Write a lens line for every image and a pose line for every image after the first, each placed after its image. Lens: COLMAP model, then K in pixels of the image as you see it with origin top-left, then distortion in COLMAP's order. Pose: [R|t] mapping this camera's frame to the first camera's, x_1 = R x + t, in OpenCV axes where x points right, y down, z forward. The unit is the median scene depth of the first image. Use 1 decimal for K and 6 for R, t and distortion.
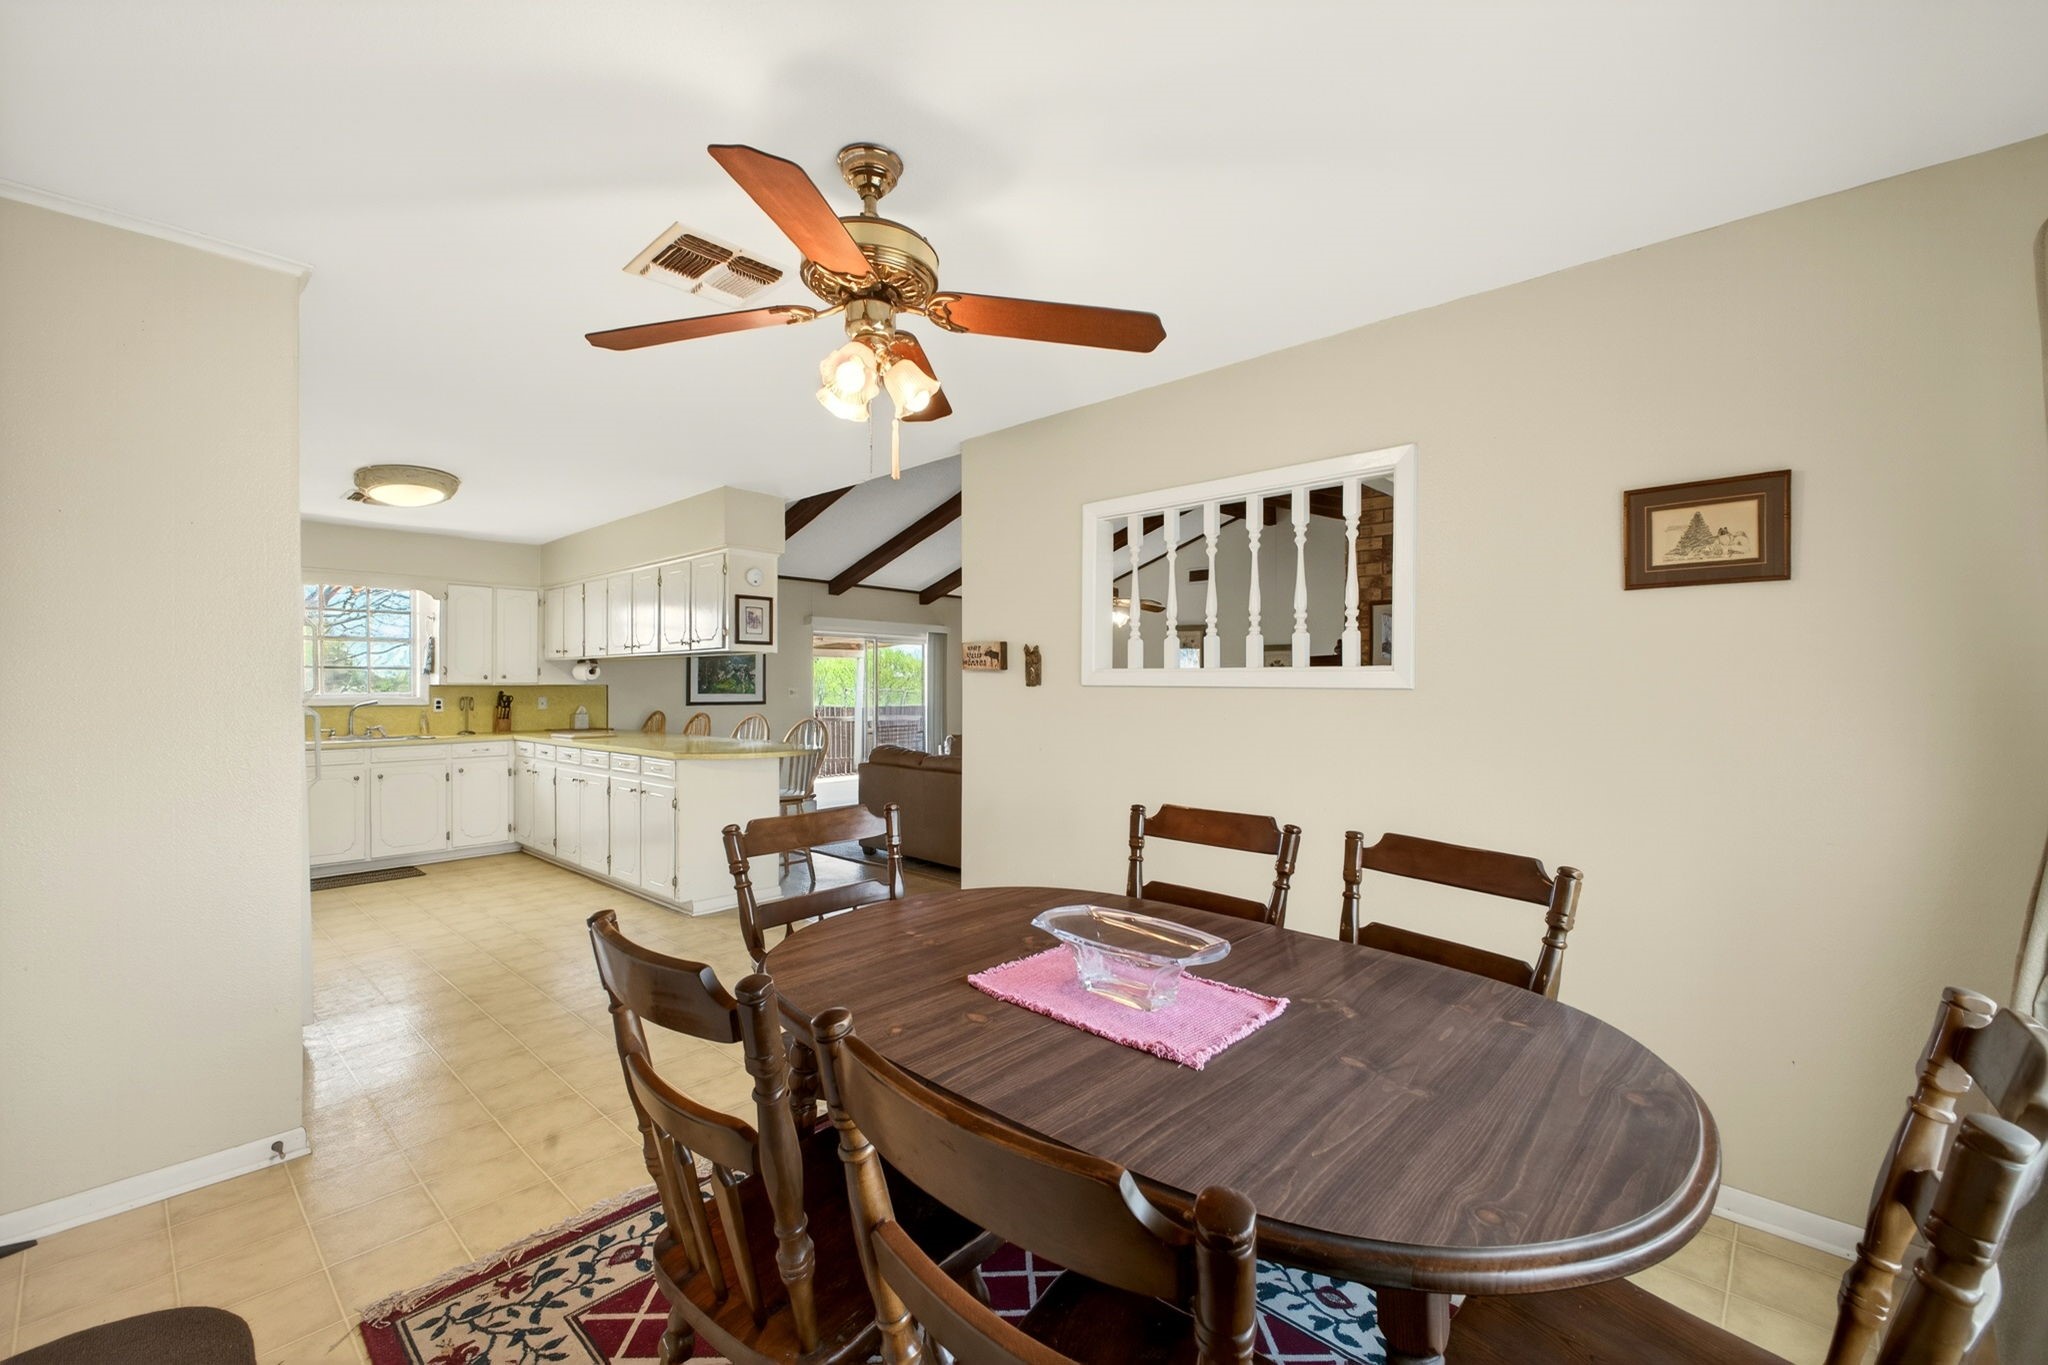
lens RADIAL K [[819.1, 0, 1009.6], [0, 819.1, 679.0], [0, 0, 1]] dist [0.003779, 0.000108]
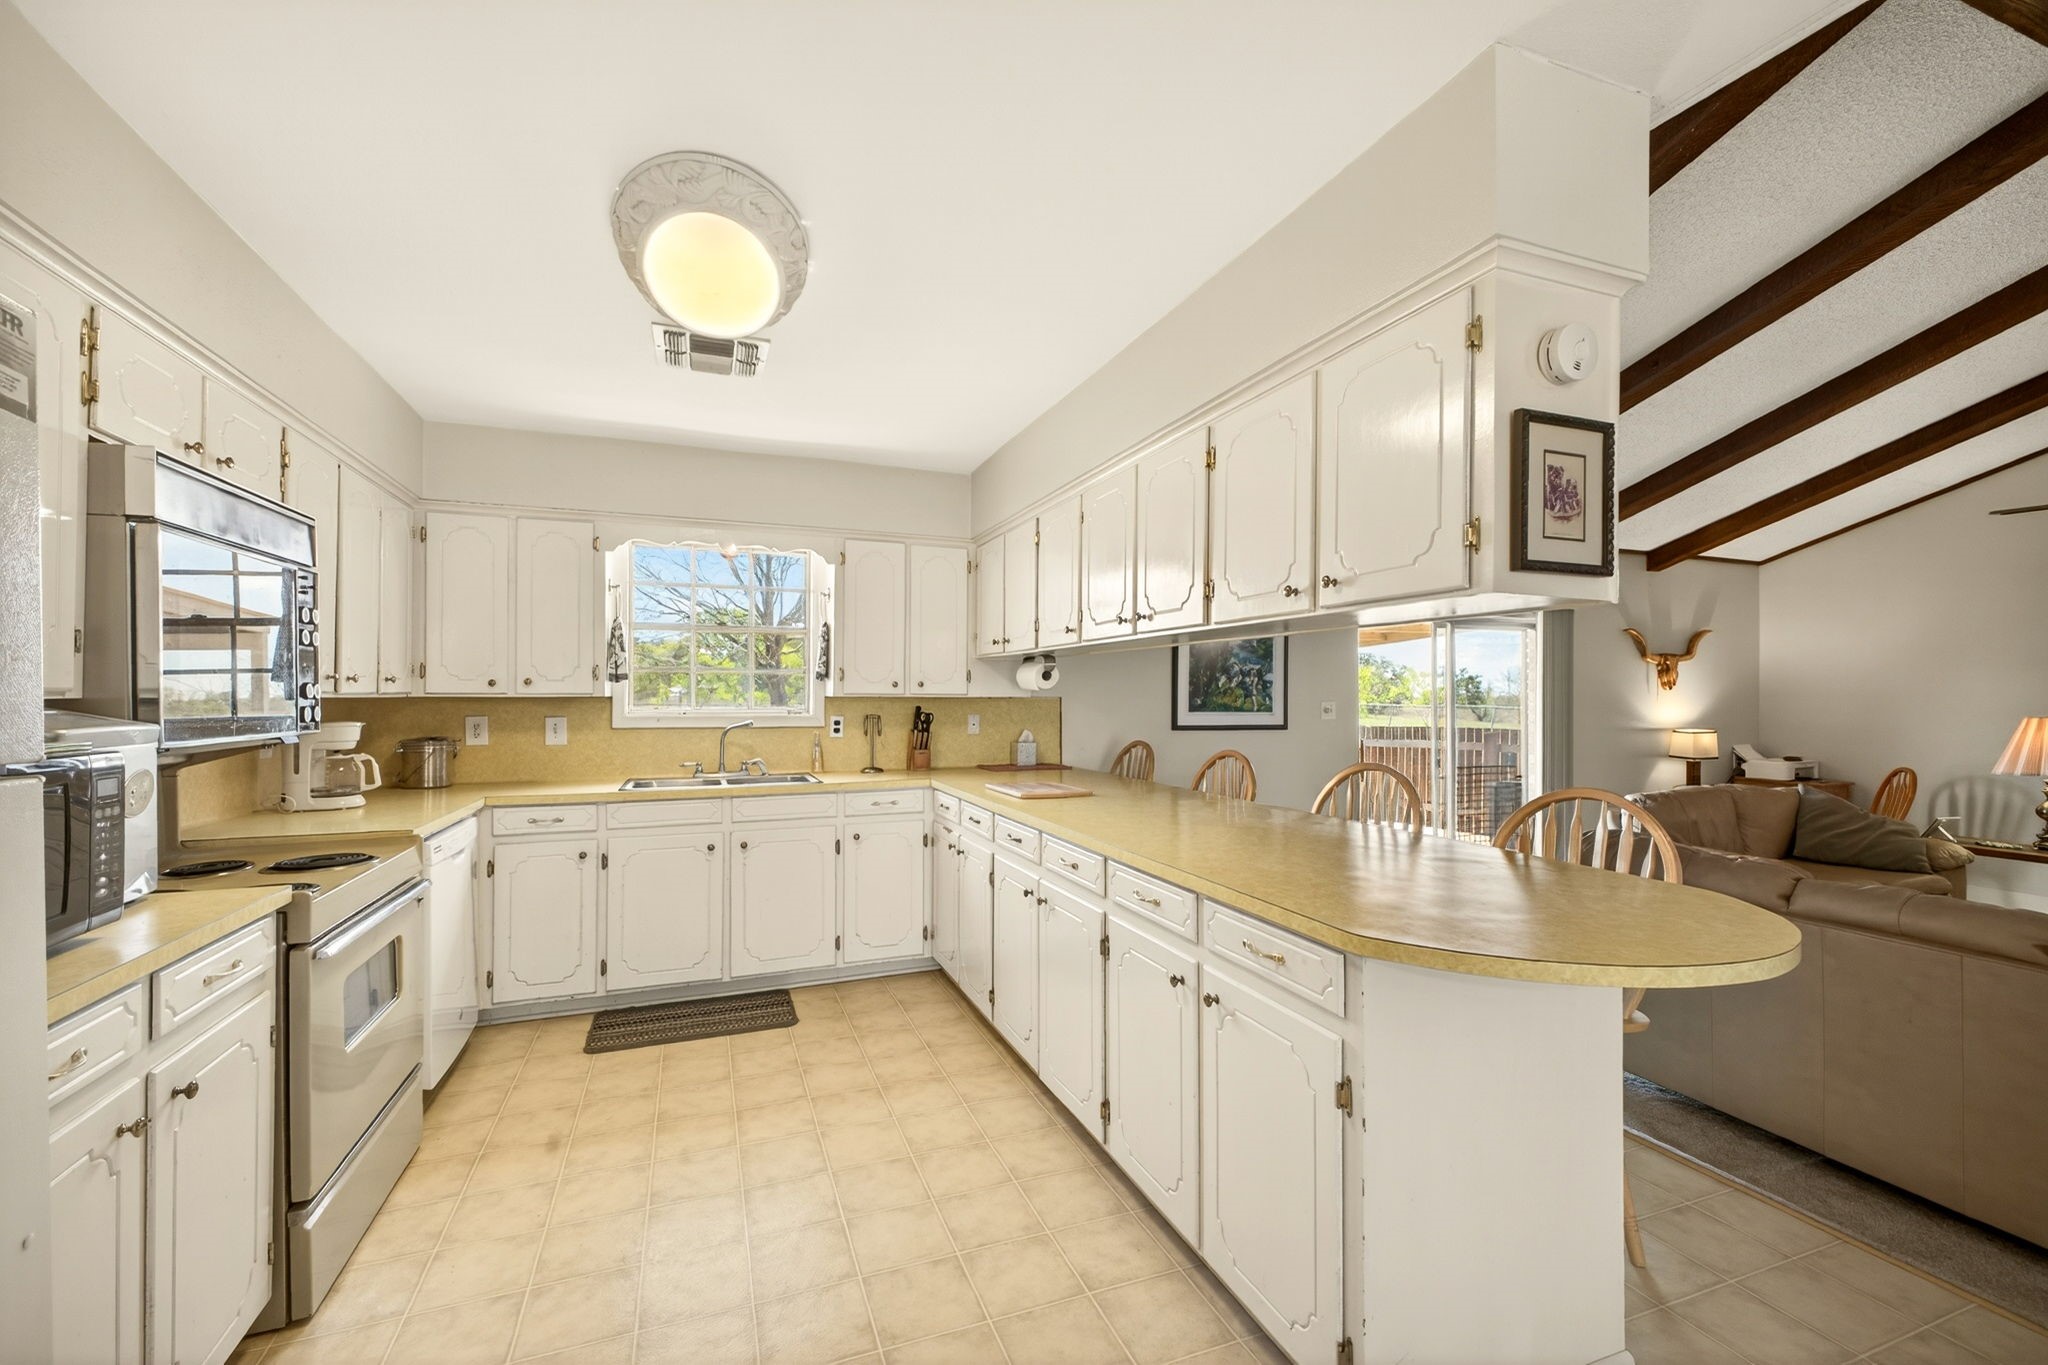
lens RADIAL K [[894.9, 0, 1023.3], [0, 894.9, 686.0], [0, 0, 1]] dist [0.002079, -0.000824]
pose [[0.894493, -0.000217, -0.447083, -0.239163], [-0.001574, 0.999992, -0.003636, 0.001197], [0.447080, 0.003956, 0.894485, 0.423046]]
